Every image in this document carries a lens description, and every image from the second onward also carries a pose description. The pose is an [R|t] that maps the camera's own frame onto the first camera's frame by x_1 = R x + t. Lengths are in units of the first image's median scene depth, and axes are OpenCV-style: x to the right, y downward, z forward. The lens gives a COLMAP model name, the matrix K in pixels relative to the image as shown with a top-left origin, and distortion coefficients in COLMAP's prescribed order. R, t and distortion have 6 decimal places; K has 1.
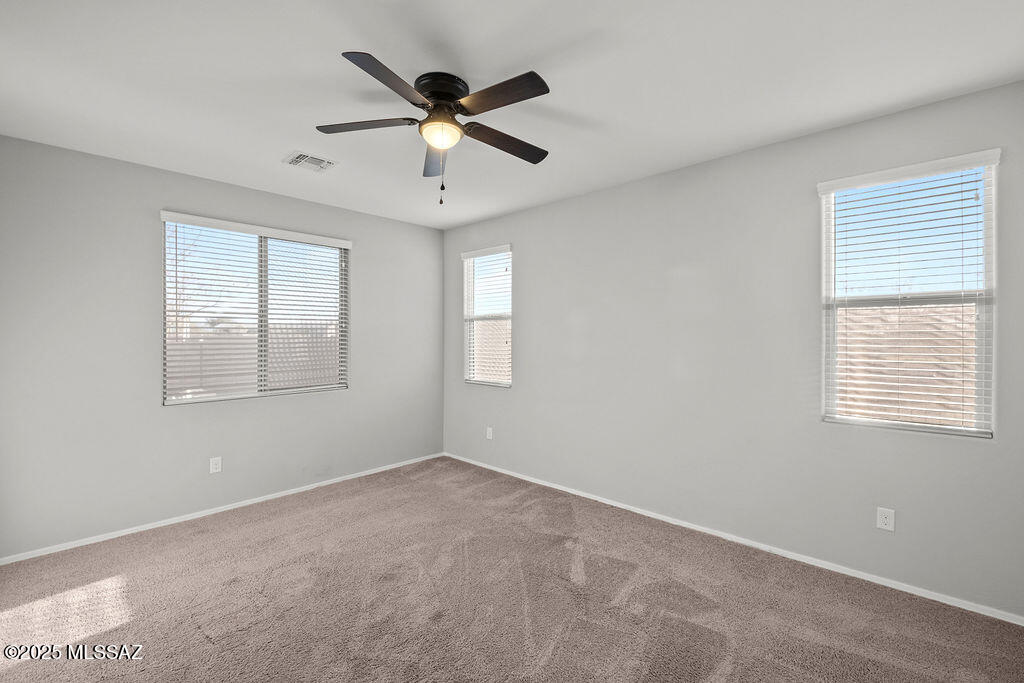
lens RADIAL K [[443.6, 0, 511.2], [0, 443.6, 336.2], [0, 0, 1]] dist [-0.002290, -0.001152]
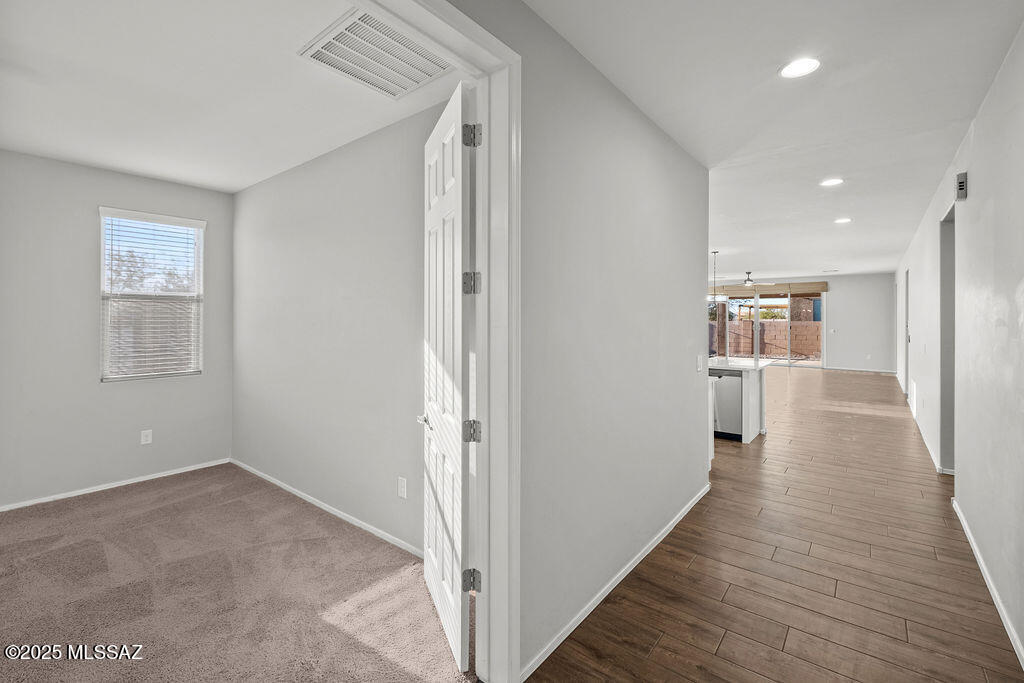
lens RADIAL K [[460.3, 0, 513.5], [0, 460.3, 318.9], [0, 0, 1]] dist [0.016278, -0.000088]
pose [[-0.079206, 0.002286, 0.996856, -0.981044], [0.000322, 0.999997, -0.002268, 0.002108], [-0.996858, 0.000142, -0.079206, -0.174648]]
